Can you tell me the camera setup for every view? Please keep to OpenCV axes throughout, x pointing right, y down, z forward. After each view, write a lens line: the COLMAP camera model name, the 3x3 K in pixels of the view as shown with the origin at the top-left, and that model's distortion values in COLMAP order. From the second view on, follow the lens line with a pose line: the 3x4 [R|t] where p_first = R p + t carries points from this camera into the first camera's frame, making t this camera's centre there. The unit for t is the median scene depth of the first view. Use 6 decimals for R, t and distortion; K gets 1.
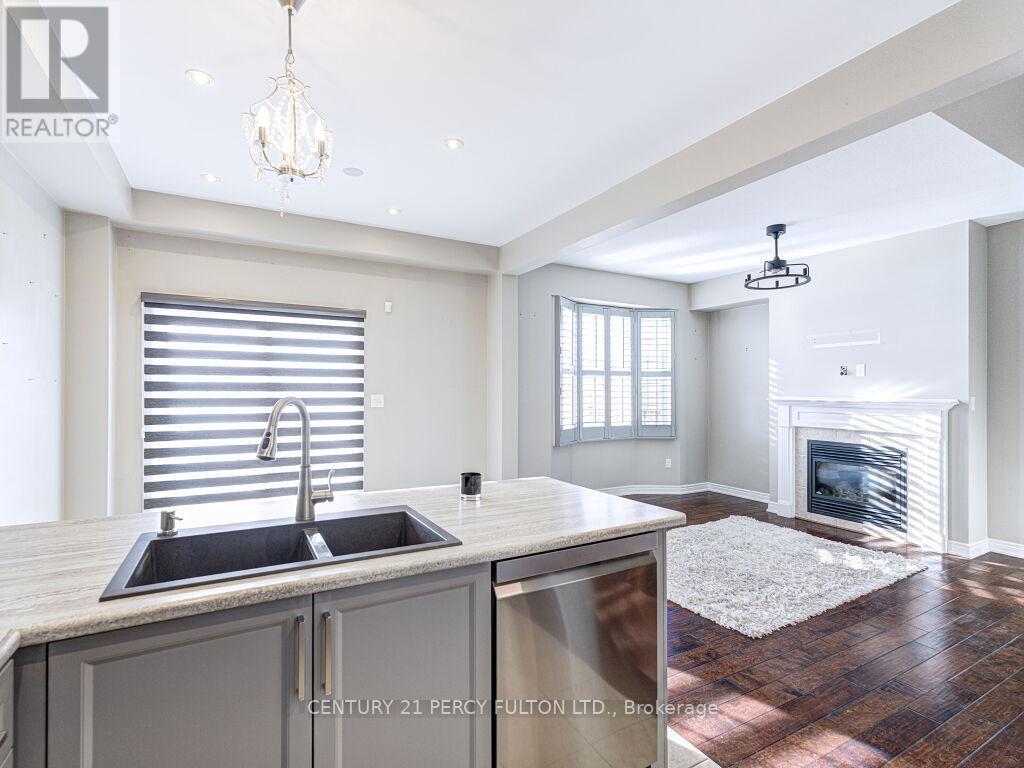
lens RADIAL K [[500.0, 0, 497.1], [0, 500.0, 388.5], [0, 0, 1]] dist [-0.011074, 0.005703]
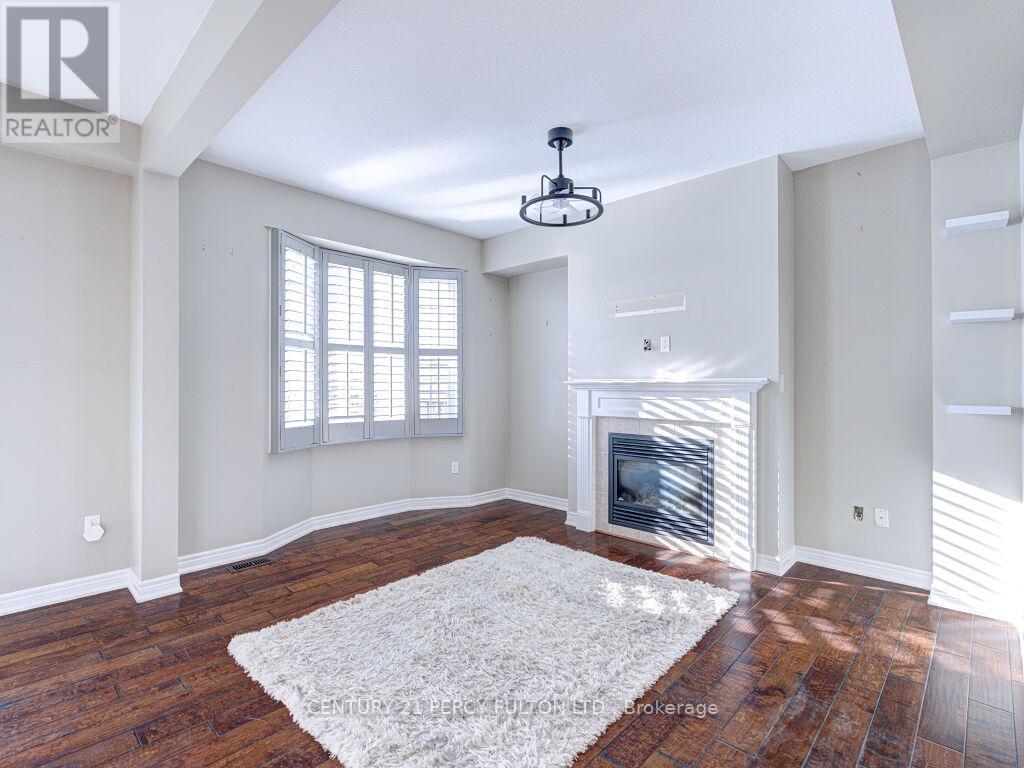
lens RADIAL K [[500.0, 0, 507.3], [0, 500.0, 387.6], [0, 0, 1]] dist [-0.011074, 0.005703]
pose [[0.951835, -0.003350, 0.306592, 0.223609], [0.001444, 0.999978, 0.006446, 0.024959], [-0.306607, -0.005692, 0.951819, 0.288567]]
